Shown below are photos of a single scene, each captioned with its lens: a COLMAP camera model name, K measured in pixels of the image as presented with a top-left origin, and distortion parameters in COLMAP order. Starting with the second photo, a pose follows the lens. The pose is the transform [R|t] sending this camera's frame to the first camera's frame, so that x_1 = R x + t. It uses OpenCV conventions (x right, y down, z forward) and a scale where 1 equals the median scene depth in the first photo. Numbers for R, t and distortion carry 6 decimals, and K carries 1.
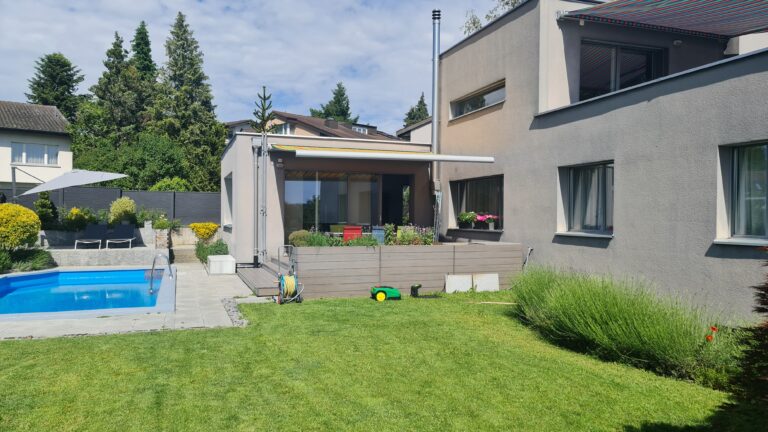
lens RADIAL K [[541.9, 0, 384.0], [0, 541.9, 216.0], [0, 0, 1]] dist [0.004685, -0.001426]
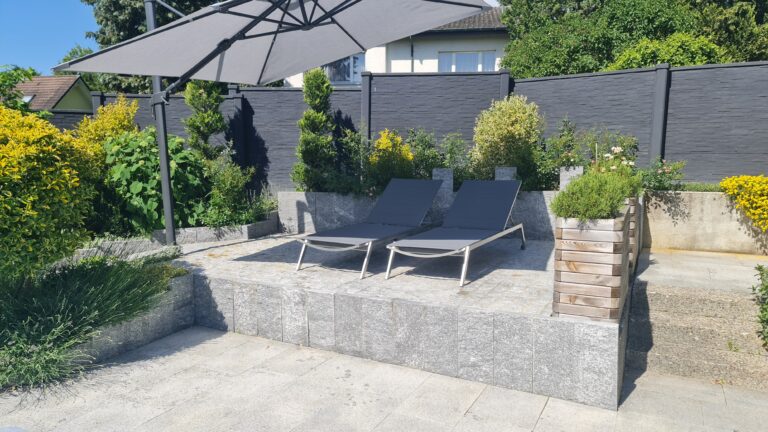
lens RADIAL K [[541.9, 0, 384.0], [0, 541.9, 216.0], [0, 0, 1]] dist [0.004685, -0.001426]
pose [[0.659513, 0.078950, -0.747536, -0.275262], [0.007137, 0.993767, 0.111252, 0.001954], [0.751660, -0.078707, 0.654838, 0.719421]]
